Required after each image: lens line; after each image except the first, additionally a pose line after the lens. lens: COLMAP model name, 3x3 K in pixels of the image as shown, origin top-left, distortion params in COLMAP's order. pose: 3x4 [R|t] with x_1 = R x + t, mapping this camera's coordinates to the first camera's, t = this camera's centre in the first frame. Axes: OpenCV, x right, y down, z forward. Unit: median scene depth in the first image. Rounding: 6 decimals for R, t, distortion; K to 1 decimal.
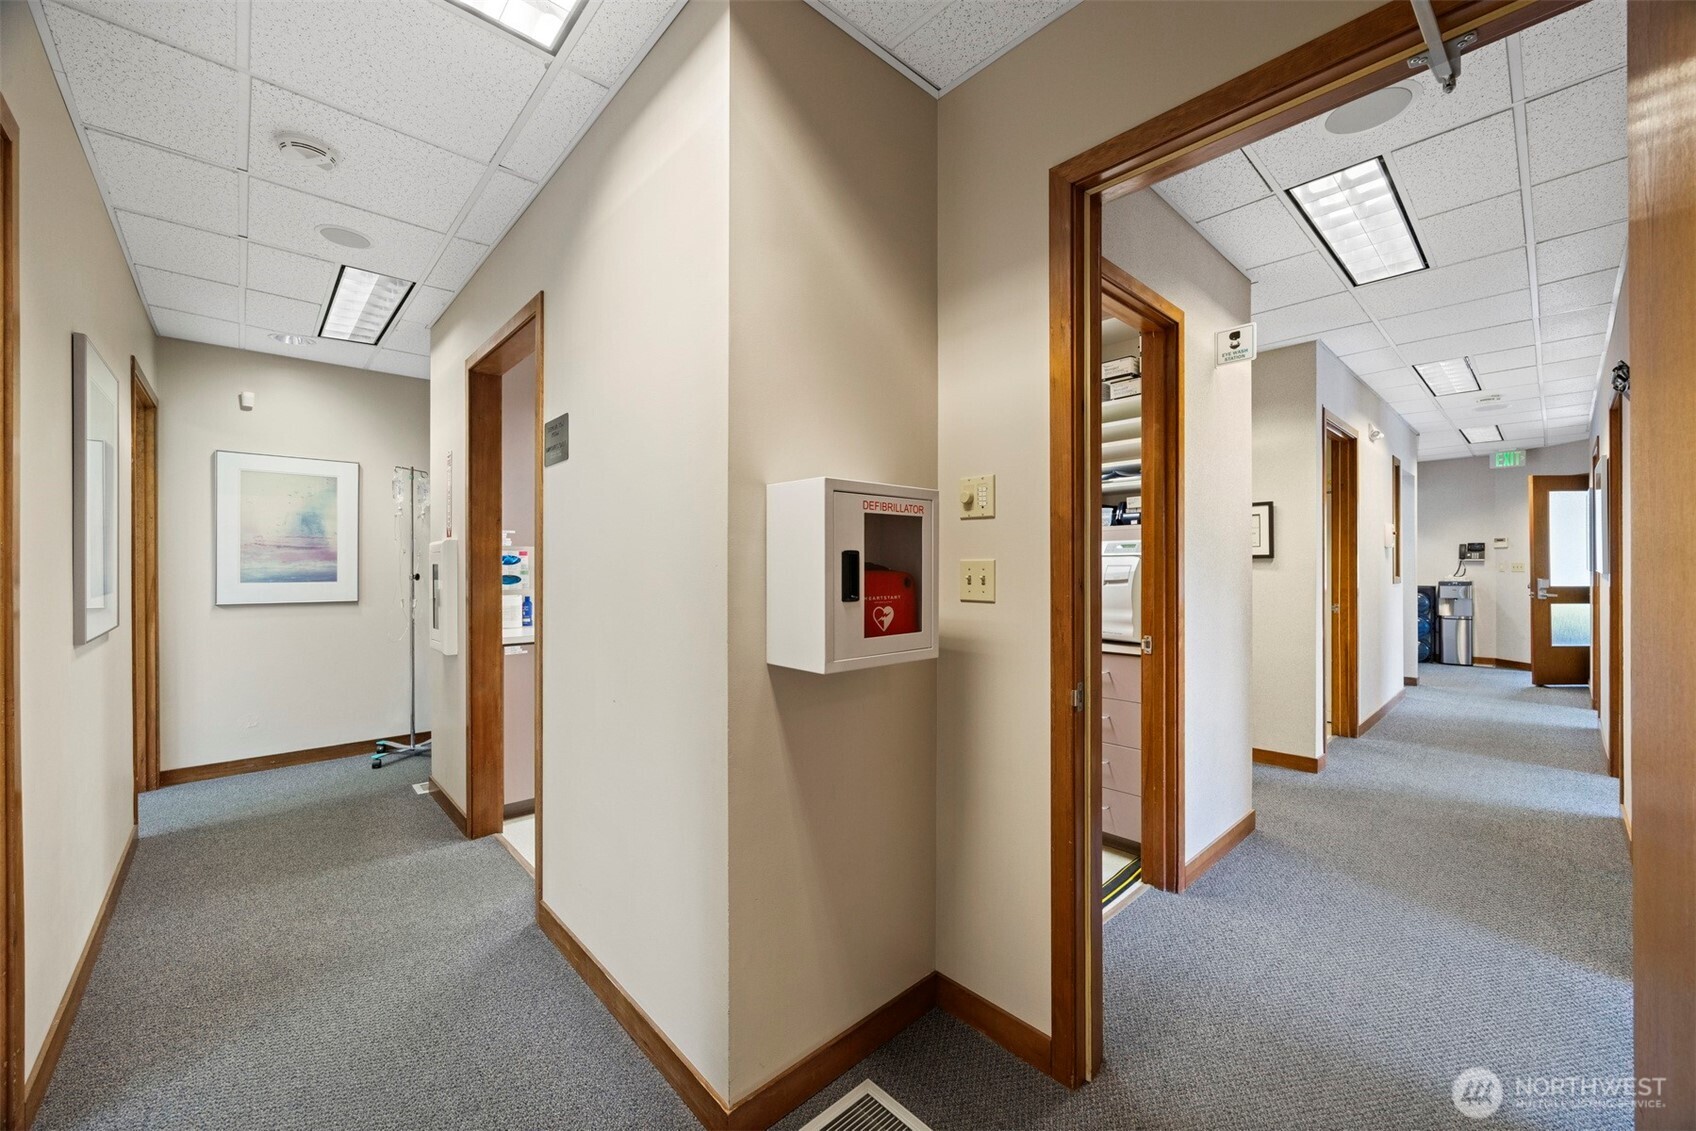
lens RADIAL K [[664.4, 0, 850.1], [0, 664.4, 567.6], [0, 0, 1]] dist [0.000714, -0.000687]
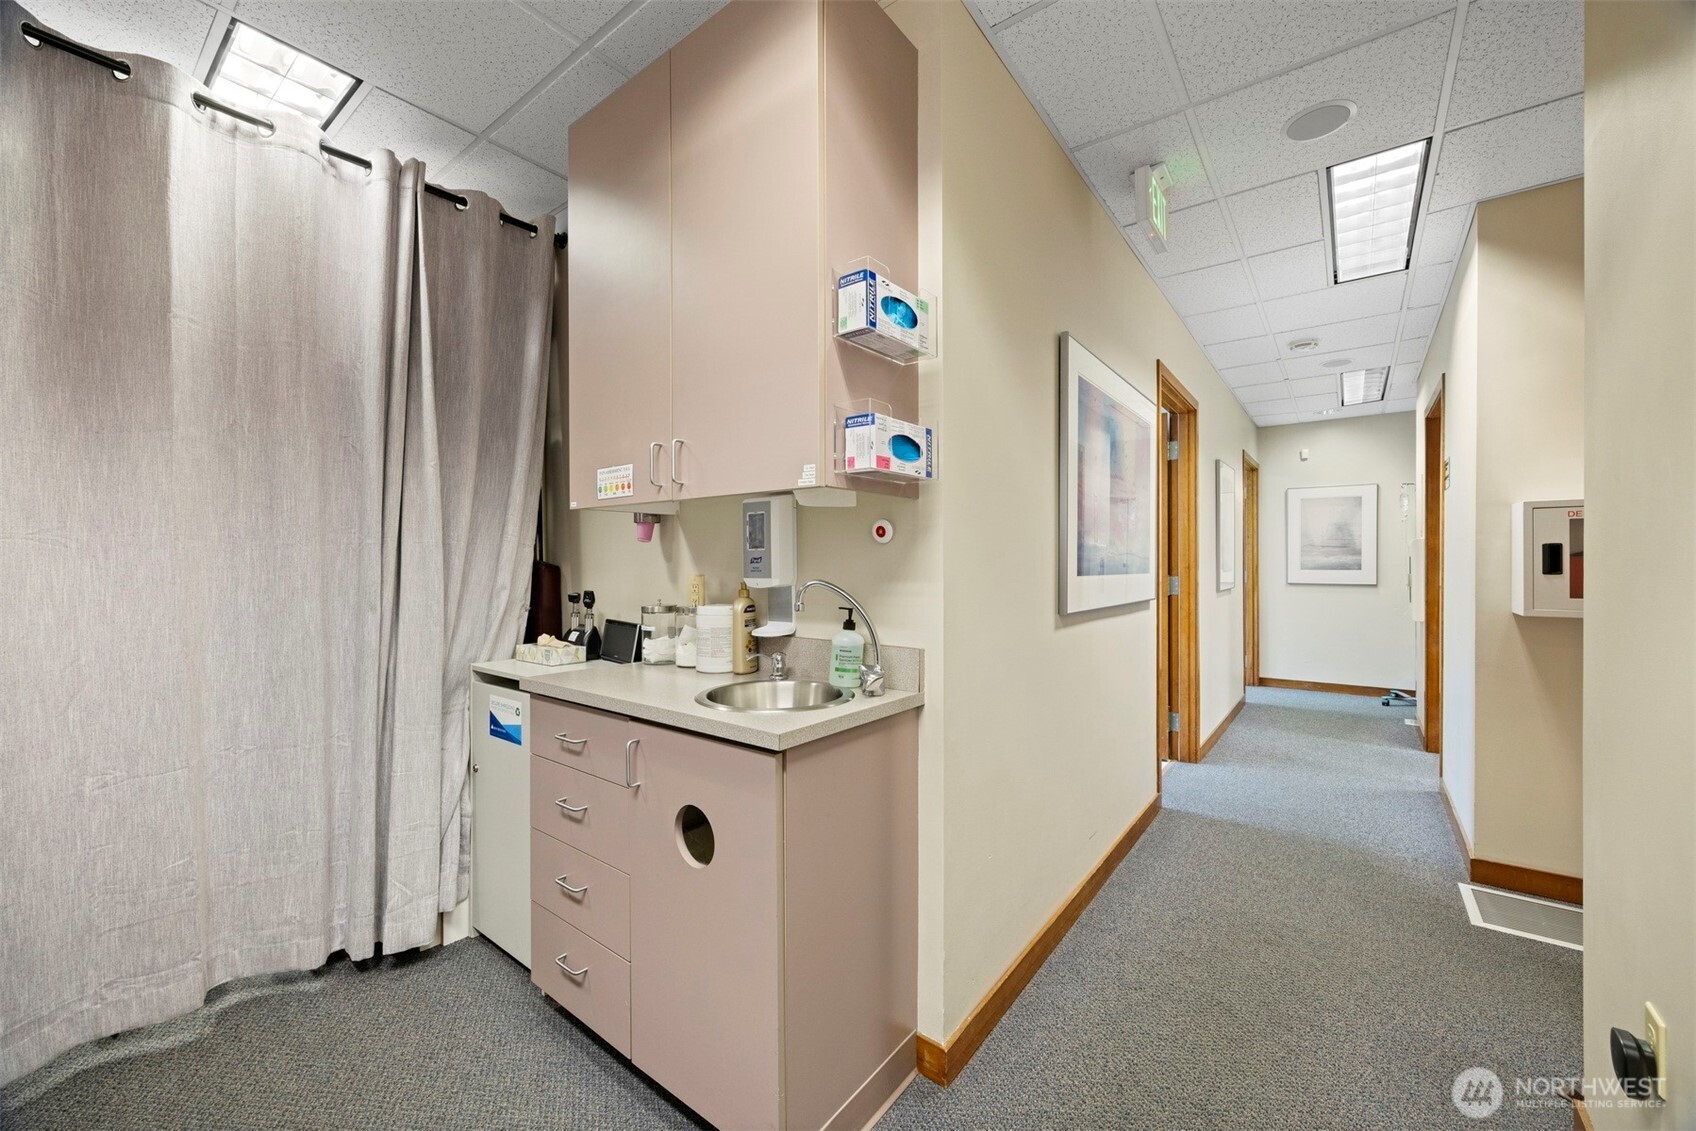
lens RADIAL K [[664.4, 0, 852.9], [0, 664.4, 562.6], [0, 0, 1]] dist [0.000714, -0.000687]
pose [[0.183025, 0.000295, -0.983108, 0.461192], [-0.002040, 0.999998, -0.000079, 0.008994], [0.983106, 0.002020, 0.183025, -0.353068]]
